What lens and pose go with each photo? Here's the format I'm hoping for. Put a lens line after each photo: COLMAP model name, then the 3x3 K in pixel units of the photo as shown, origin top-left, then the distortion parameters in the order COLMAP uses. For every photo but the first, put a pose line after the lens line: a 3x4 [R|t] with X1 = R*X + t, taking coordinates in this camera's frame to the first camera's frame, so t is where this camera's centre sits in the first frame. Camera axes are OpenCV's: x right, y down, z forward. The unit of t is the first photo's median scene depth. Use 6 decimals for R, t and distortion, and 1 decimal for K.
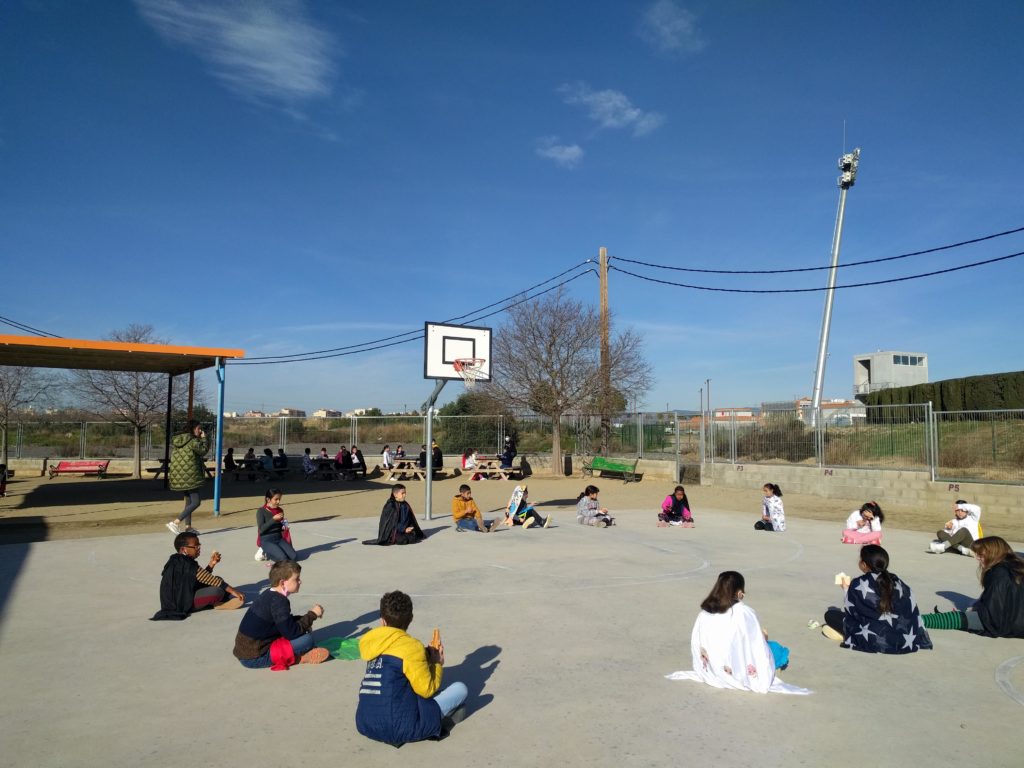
lens RADIAL K [[769.0, 0, 506.2], [0, 769.0, 373.6], [0, 0, 1]] dist [0.027229, -0.003489]
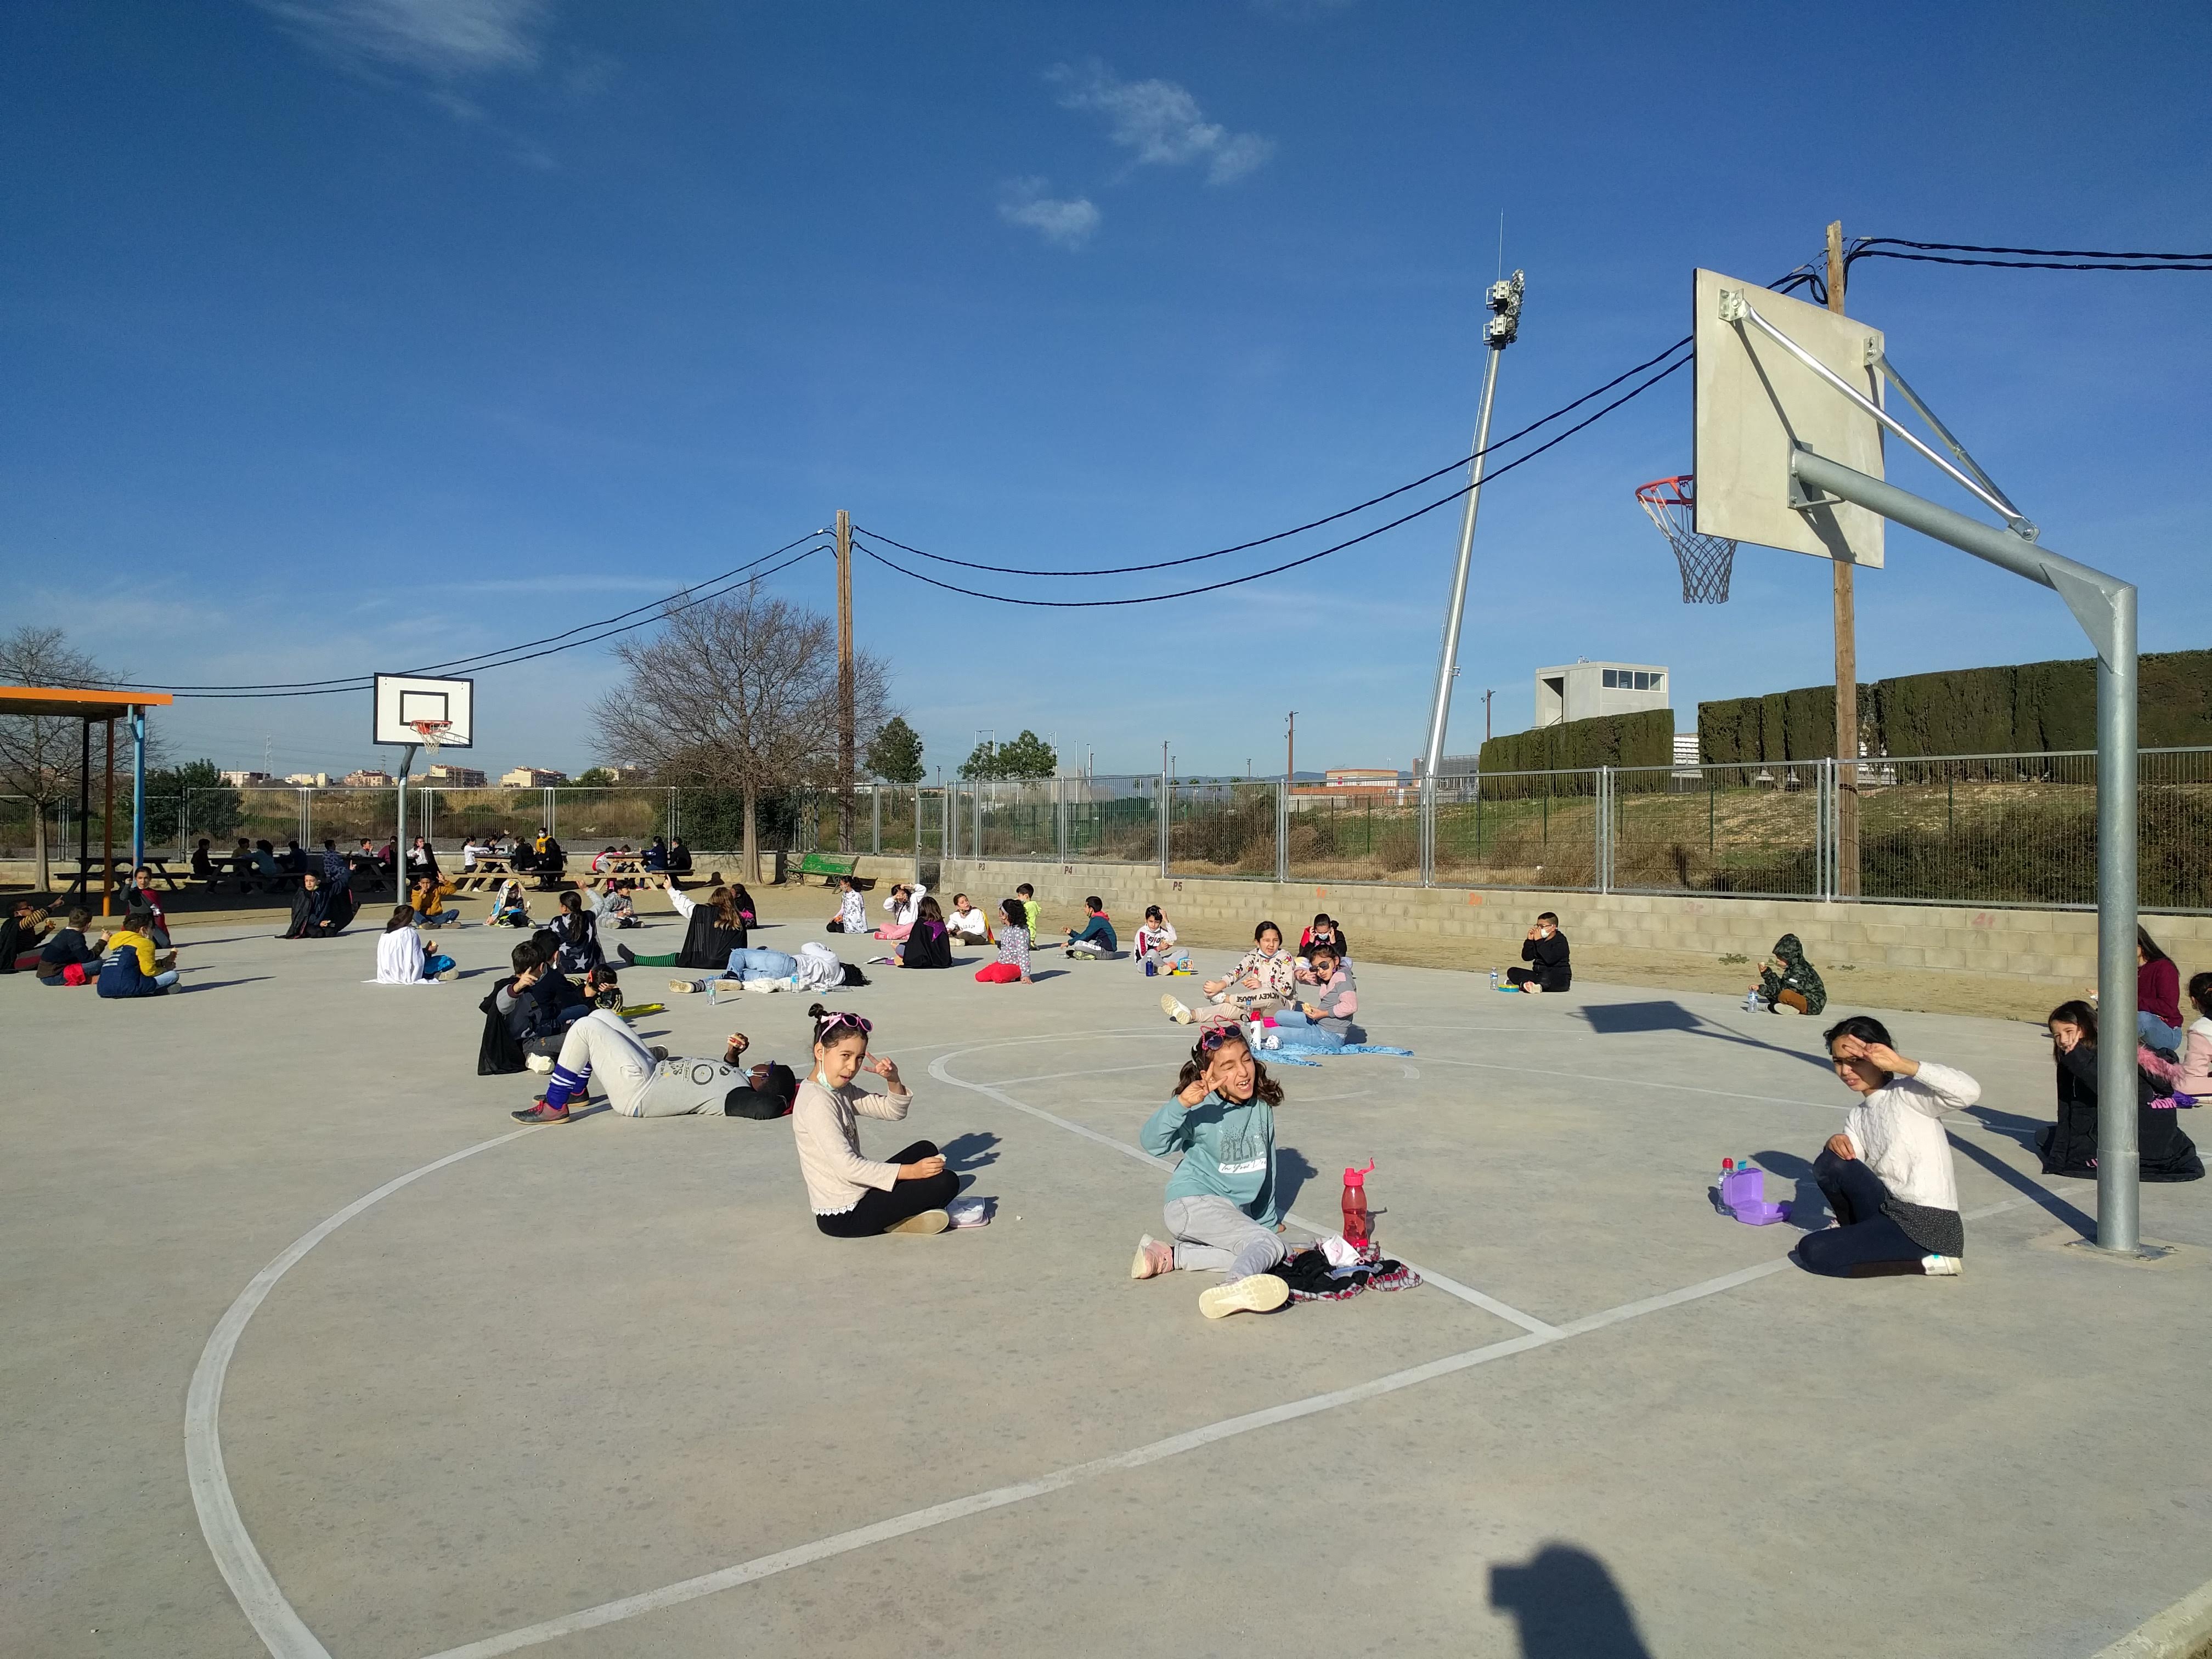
lens RADIAL K [[1692.0, 0, 1111.6], [0, 1692.0, 767.3], [0, 0, 1]] dist [0.031875, 0.003424]
pose [[0.996182, 0.003339, 0.087239, 0.067134], [-0.007326, 0.998941, 0.045426, -0.007352], [-0.086995, -0.045892, 0.995151, -0.111192]]
